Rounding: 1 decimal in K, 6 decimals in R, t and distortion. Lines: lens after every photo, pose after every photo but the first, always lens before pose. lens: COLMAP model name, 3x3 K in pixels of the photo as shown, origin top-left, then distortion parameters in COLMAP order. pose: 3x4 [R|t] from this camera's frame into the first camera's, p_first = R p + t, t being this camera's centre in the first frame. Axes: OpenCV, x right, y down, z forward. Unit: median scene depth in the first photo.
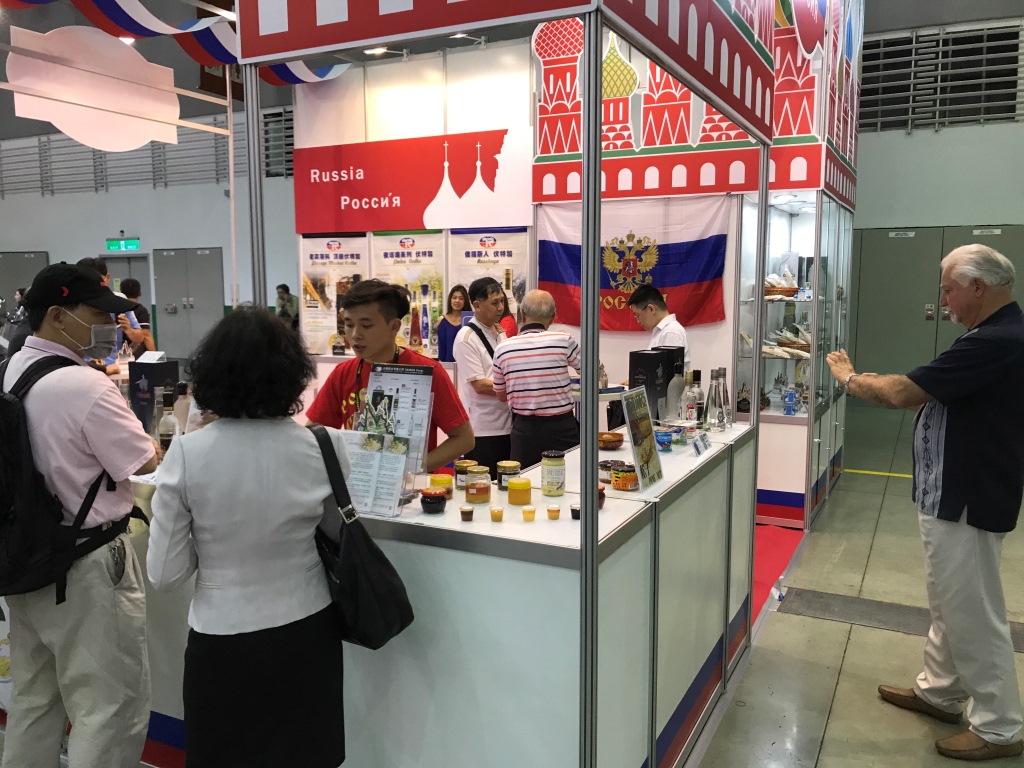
lens RADIAL K [[823.9, 0, 518.8], [0, 823.9, 384.2], [0, 0, 1]] dist [0.027379, -0.013338]
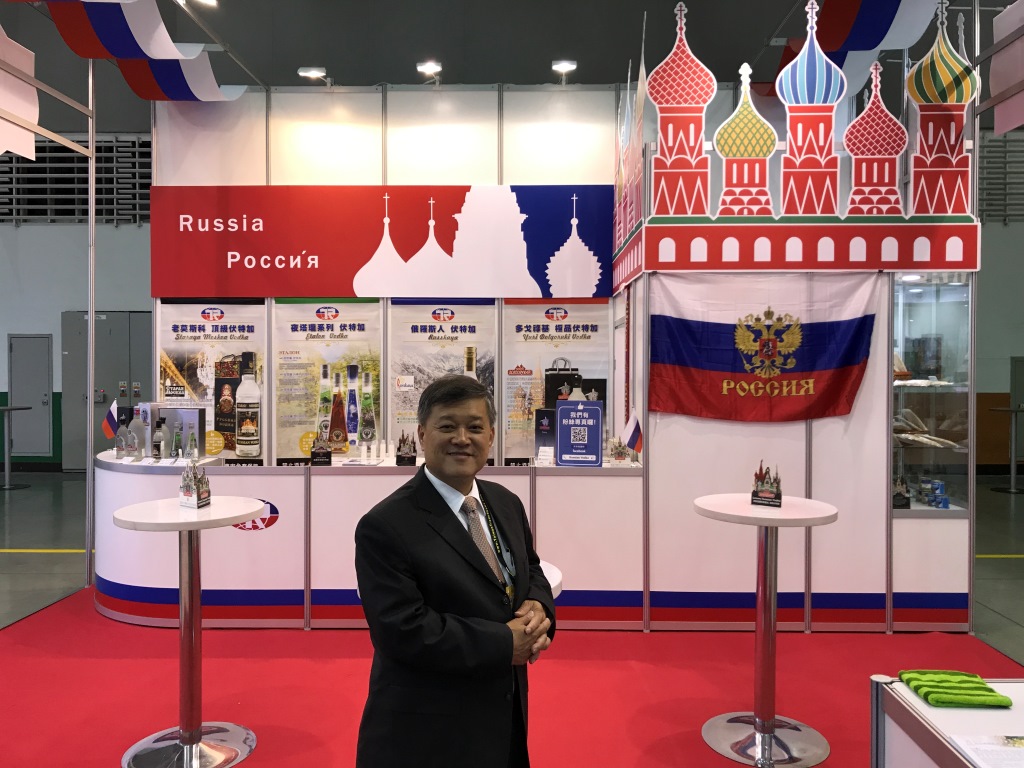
lens RADIAL K [[823.9, 0, 519.1], [0, 823.9, 375.4], [0, 0, 1]] dist [0.027379, -0.013338]
pose [[0.904565, -0.007749, 0.426266, -0.329474], [0.050638, 0.994710, -0.089373, -0.033687], [-0.423318, 0.102428, 0.900172, 0.227373]]
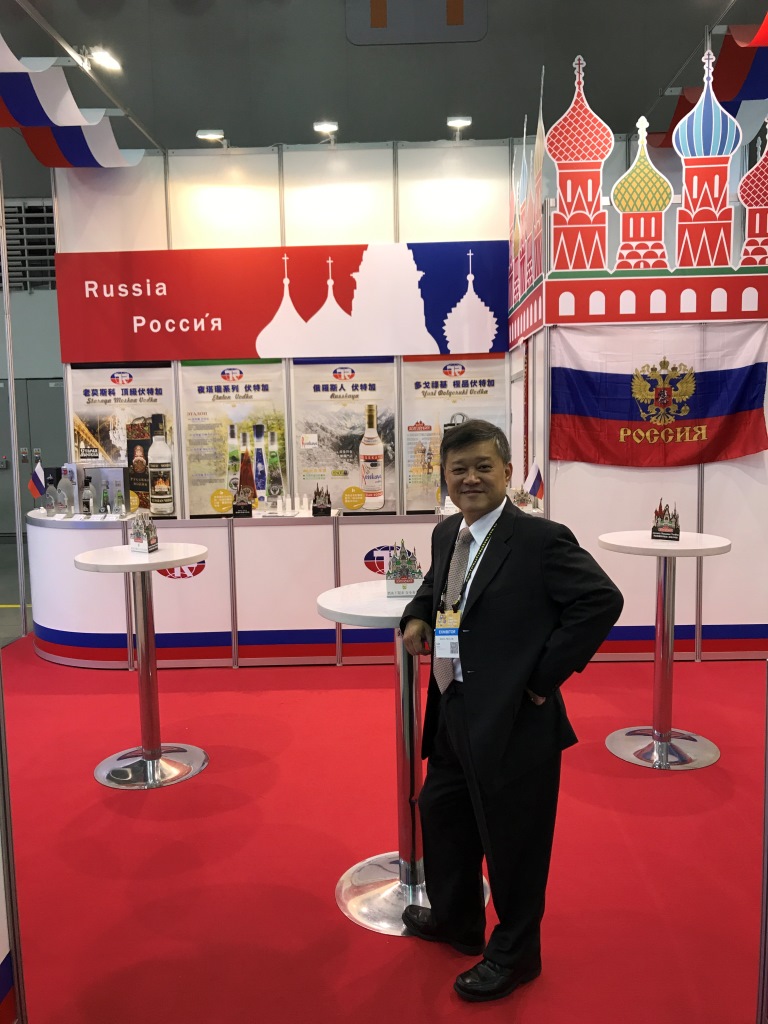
lens RADIAL K [[823.9, 0, 393.9], [0, 823.9, 504.8], [0, 0, 1]] dist [0.027379, -0.013338]
pose [[0.906027, -0.062889, 0.418520, -0.365934], [0.072813, 0.997315, -0.007765, -0.025591], [-0.416909, 0.037509, 0.908174, 0.203997]]
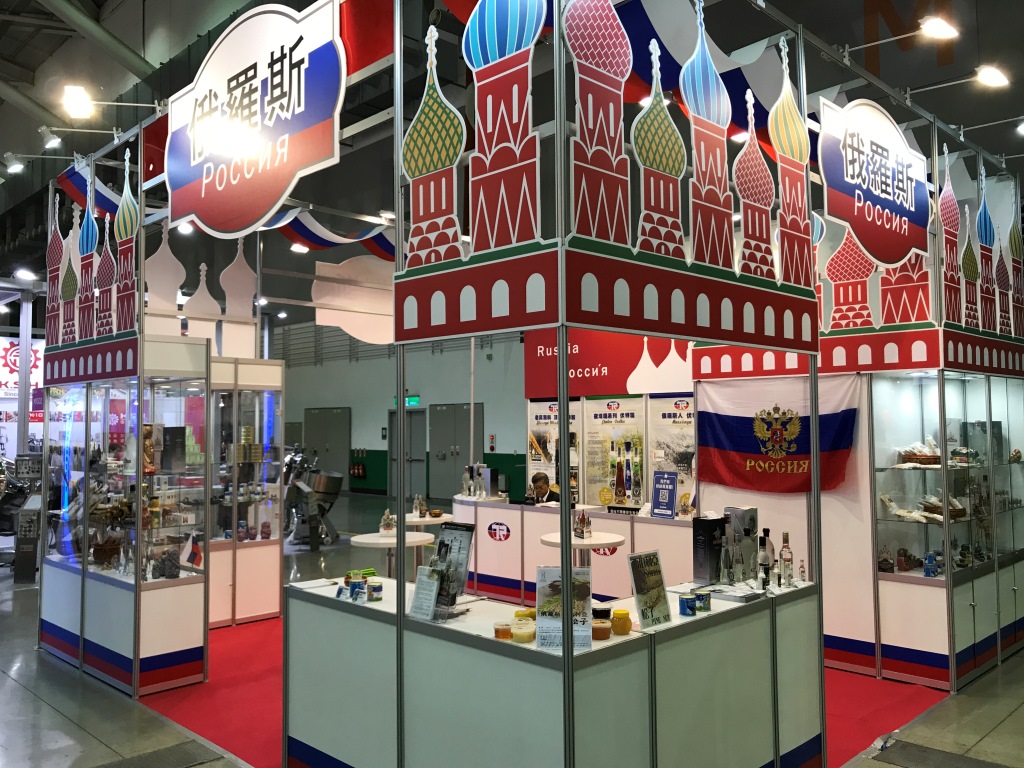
lens RADIAL K [[823.9, 0, 519.7], [0, 823.9, 379.0], [0, 0, 1]] dist [0.027379, -0.013338]
pose [[0.949193, -0.027452, -0.313494, 0.109087], [-0.027047, 0.985385, -0.168182, -0.012325], [0.313529, 0.168116, 0.934578, -0.129548]]
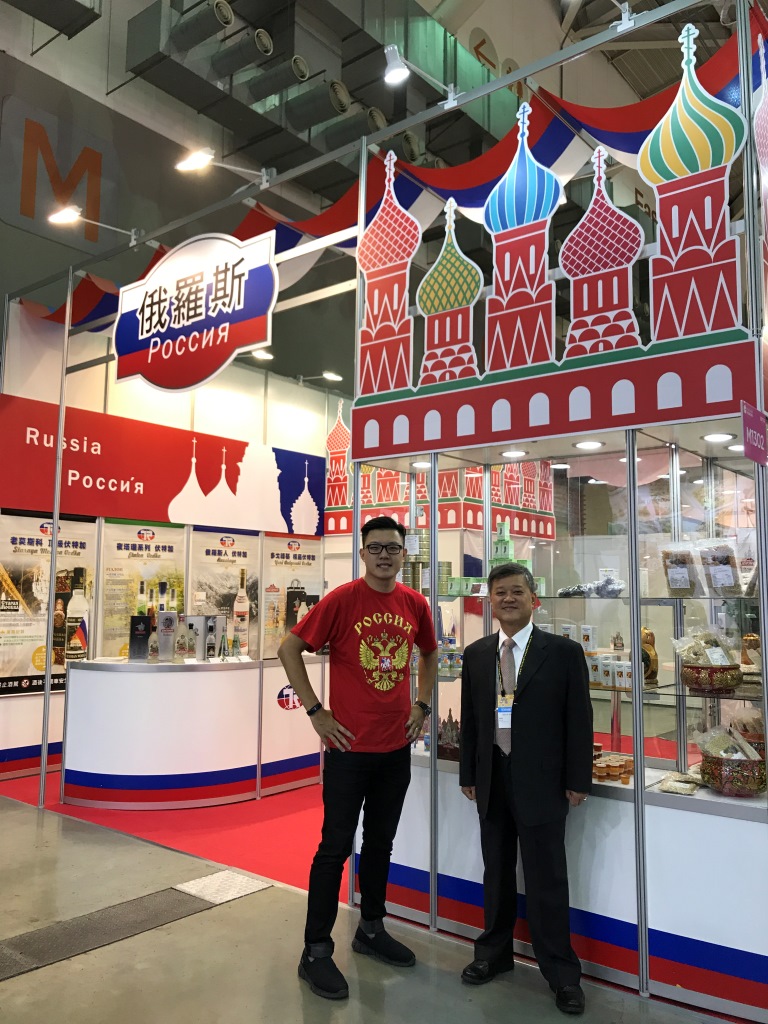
lens RADIAL K [[823.9, 0, 374.9], [0, 823.9, 507.9], [0, 0, 1]] dist [0.027379, -0.013338]
pose [[0.227791, 0.103979, 0.968142, -1.008036], [0.105471, 0.985797, -0.130691, -0.062156], [-0.967981, 0.131881, 0.213589, 0.609105]]
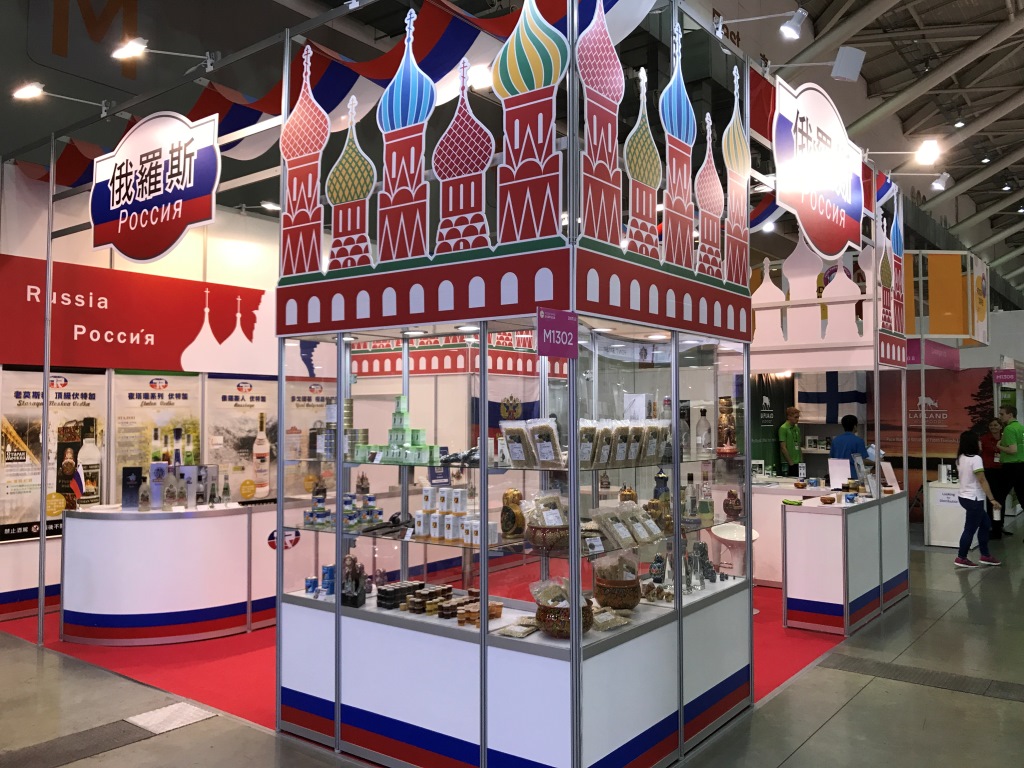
lens RADIAL K [[823.9, 0, 495.2], [0, 823.9, 381.2], [0, 0, 1]] dist [0.027379, -0.013338]
pose [[0.208103, 0.036779, 0.977415, -1.034406], [0.117523, 0.991113, -0.062316, -0.077124], [-0.971021, 0.127836, 0.201931, 0.475973]]
